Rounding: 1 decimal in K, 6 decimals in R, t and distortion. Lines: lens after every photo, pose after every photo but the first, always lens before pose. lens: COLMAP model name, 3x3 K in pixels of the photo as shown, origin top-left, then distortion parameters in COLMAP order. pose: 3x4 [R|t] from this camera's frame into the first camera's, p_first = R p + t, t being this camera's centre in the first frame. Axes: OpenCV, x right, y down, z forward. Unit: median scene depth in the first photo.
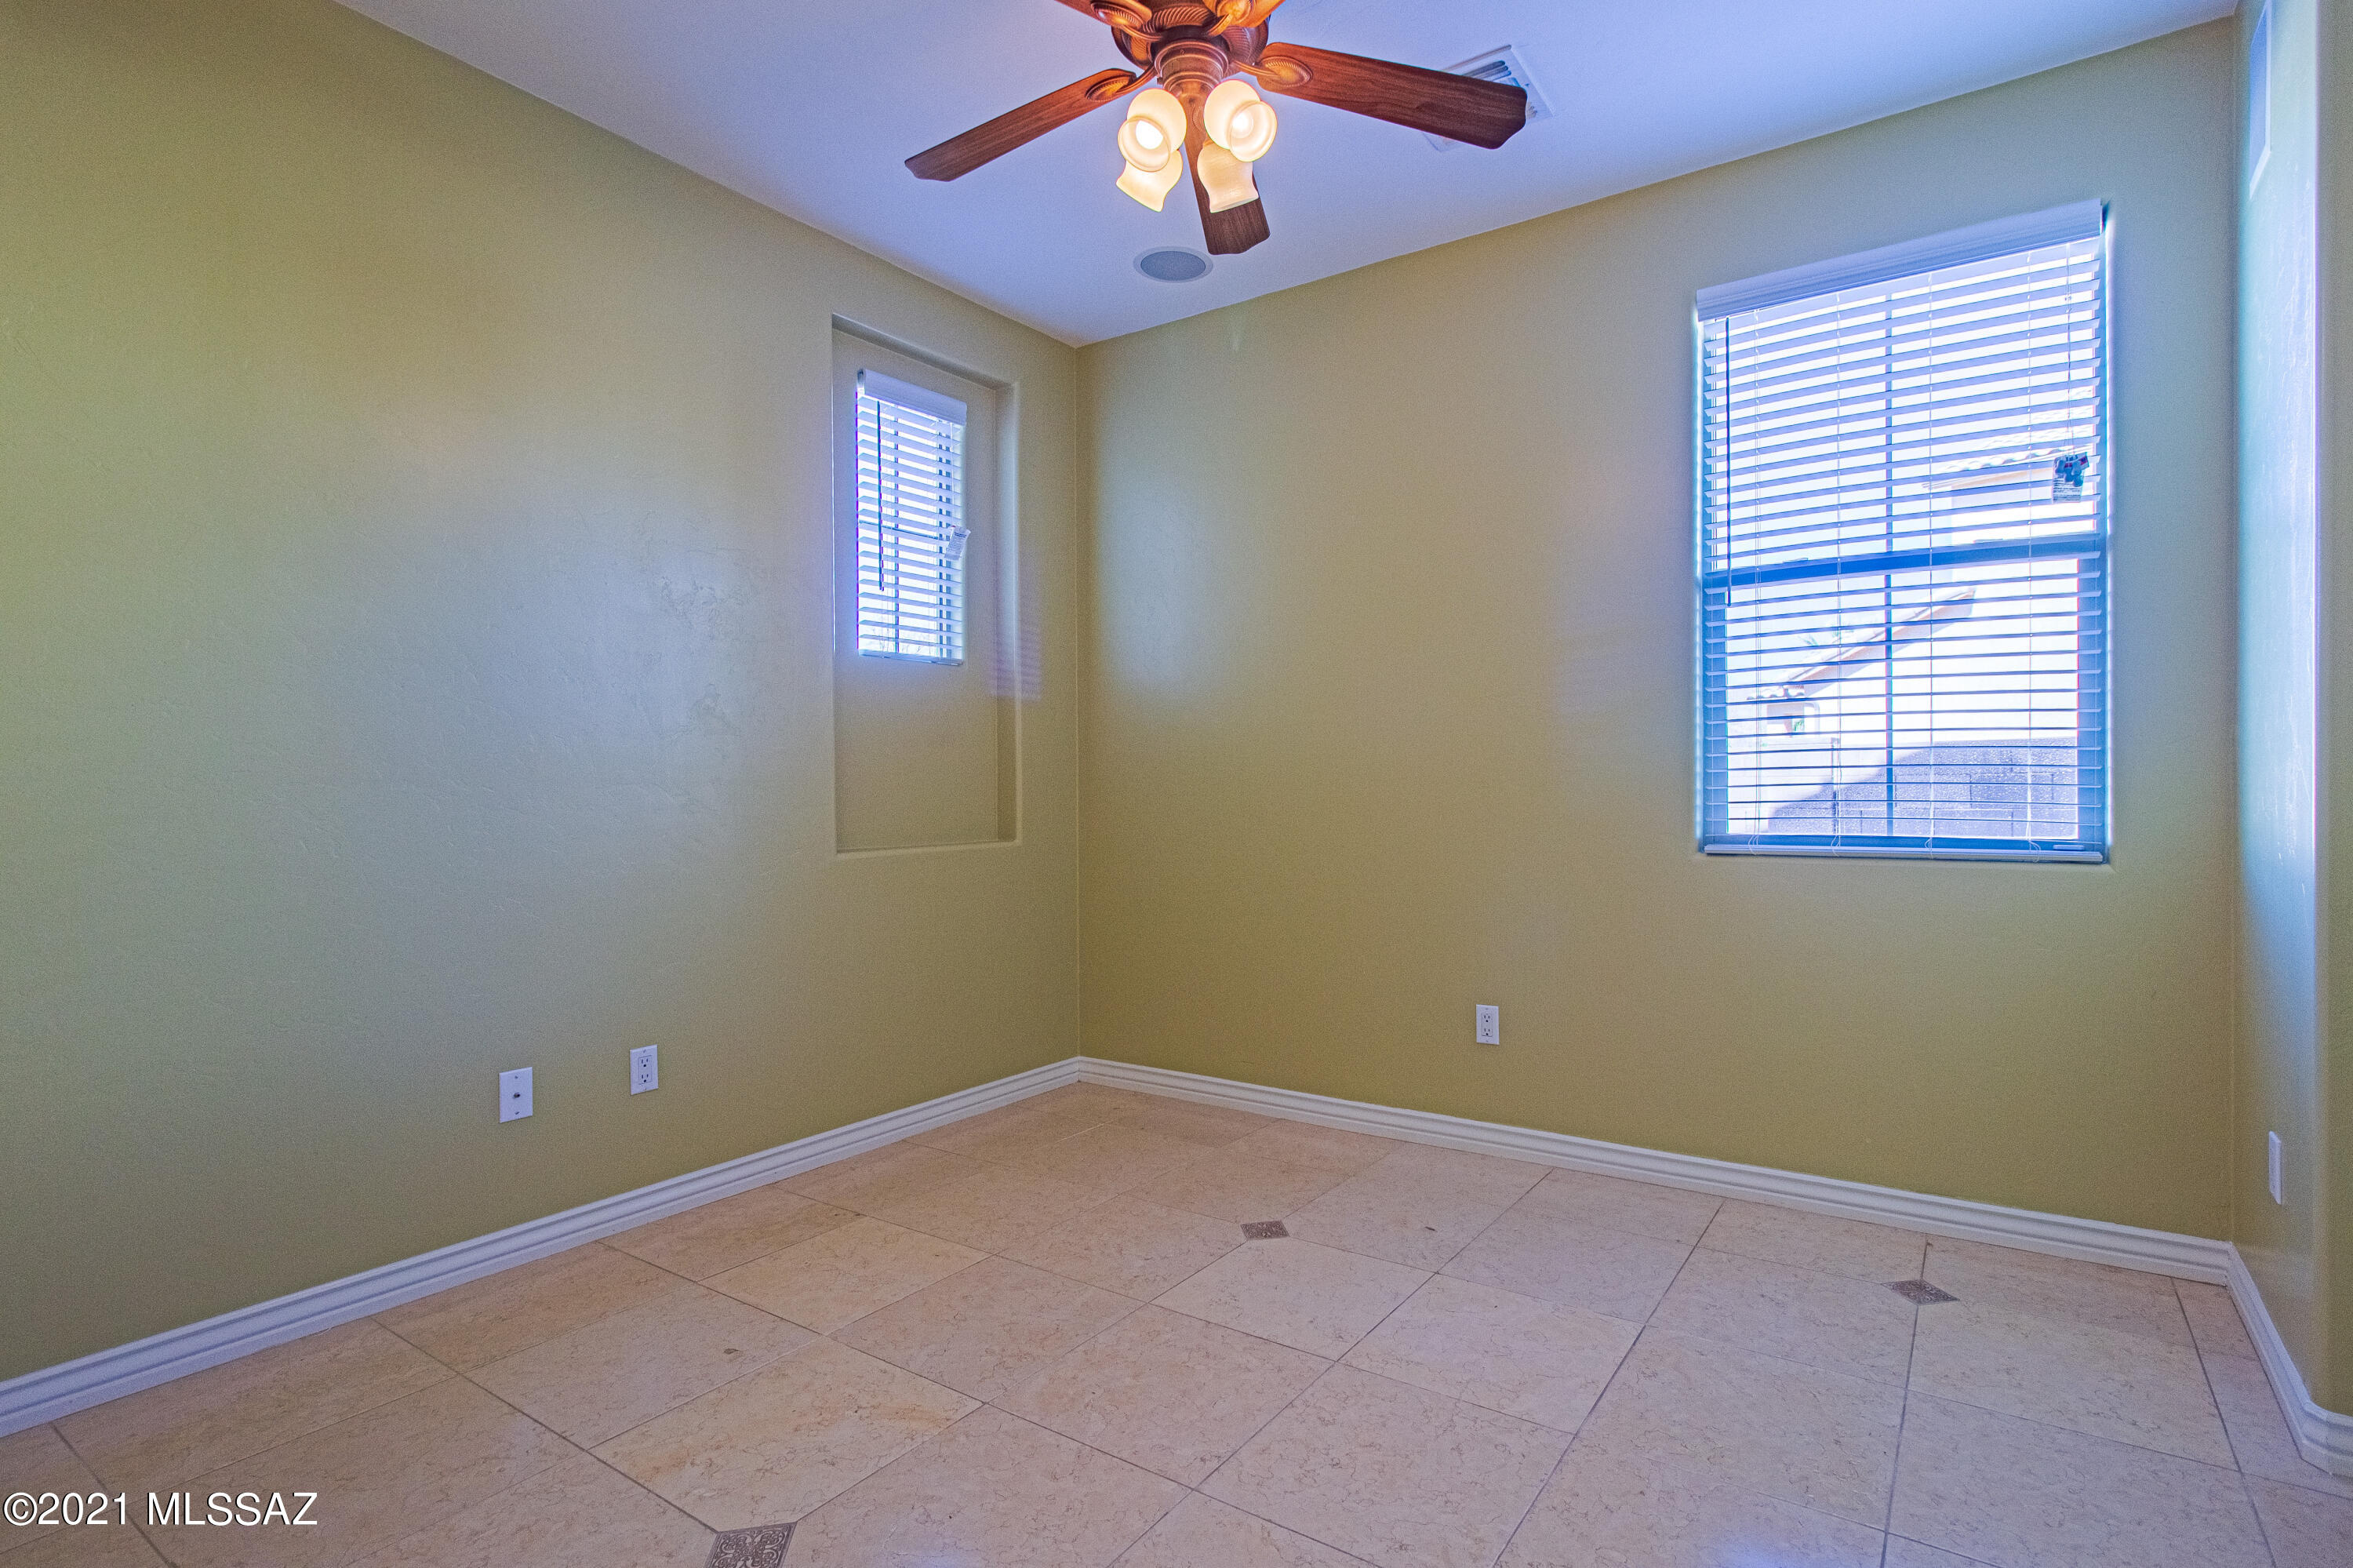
lens RADIAL K [[1157.5, 0, 1182.7], [0, 1157.5, 797.3], [0, 0, 1]] dist [-0.000033, -0.000064]
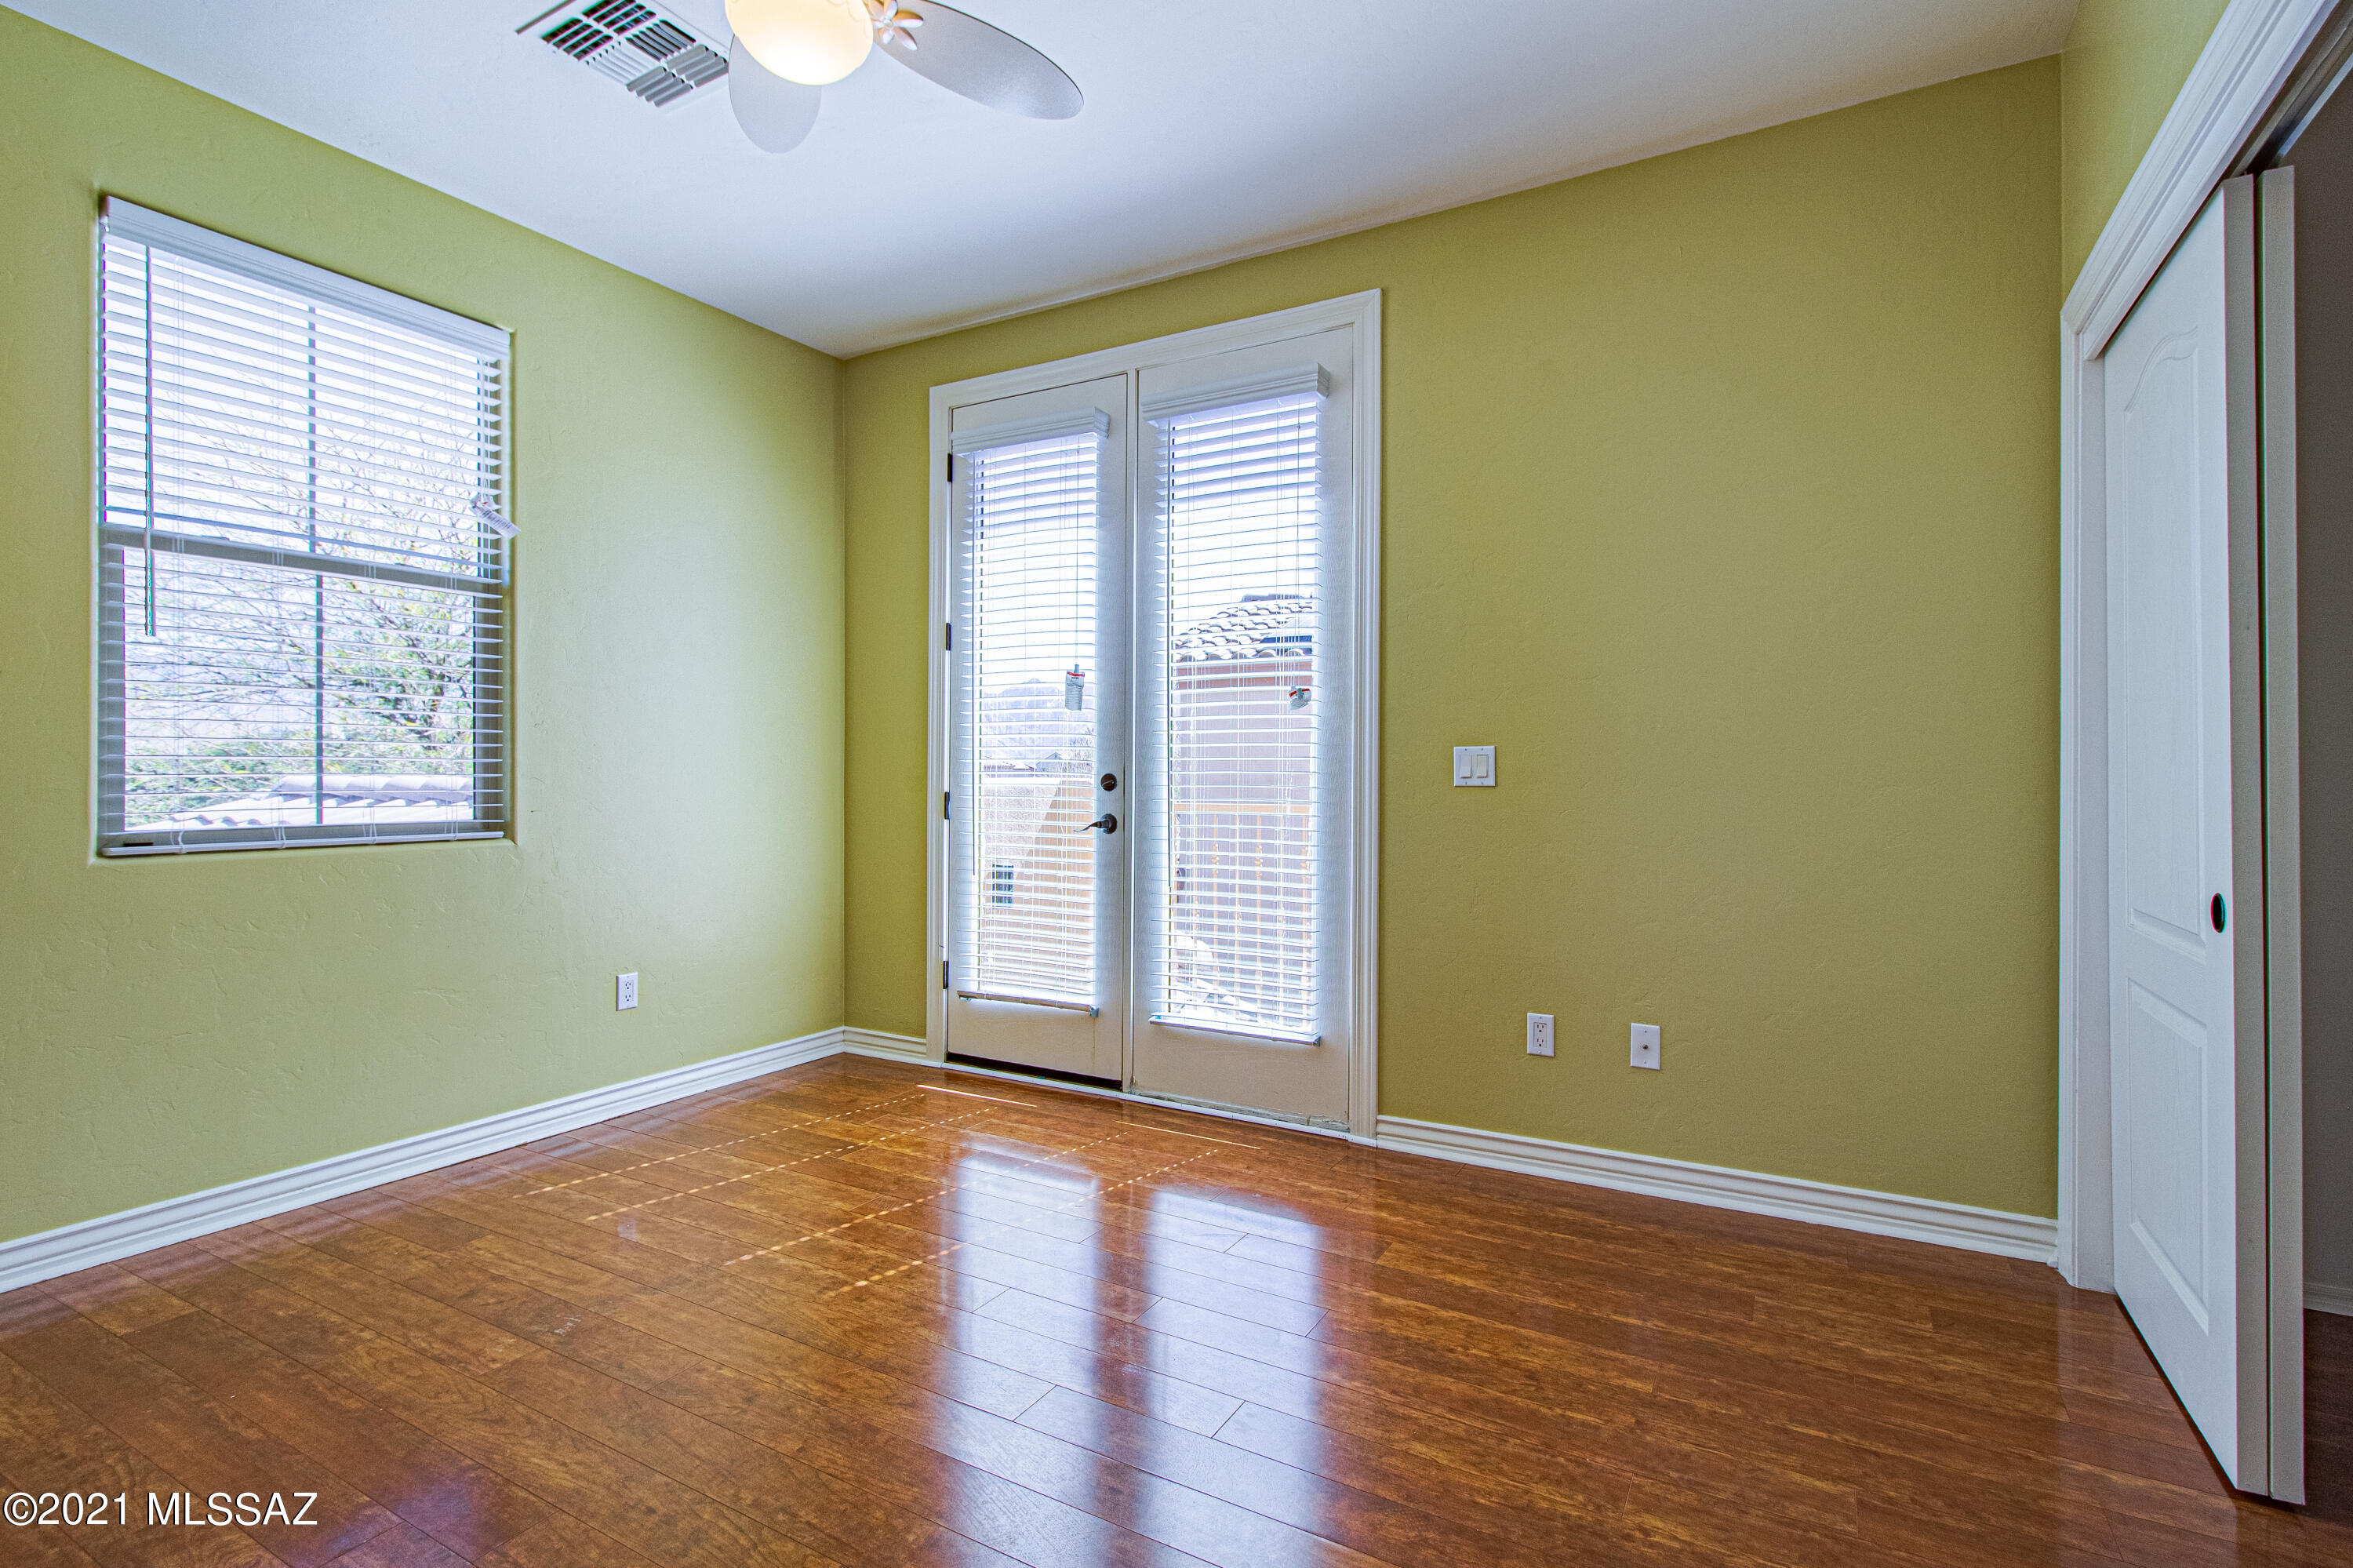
lens RADIAL K [[1102.8, 0, 1187.5], [0, 1102.8, 761.5], [0, 0, 1]] dist [0.000437, -0.000043]
pose [[-0.086864, 0.013321, 0.996131, -0.428353], [0.011407, 0.999858, -0.012376, -0.002700], [-0.996155, 0.010288, -0.087004, 0.292416]]
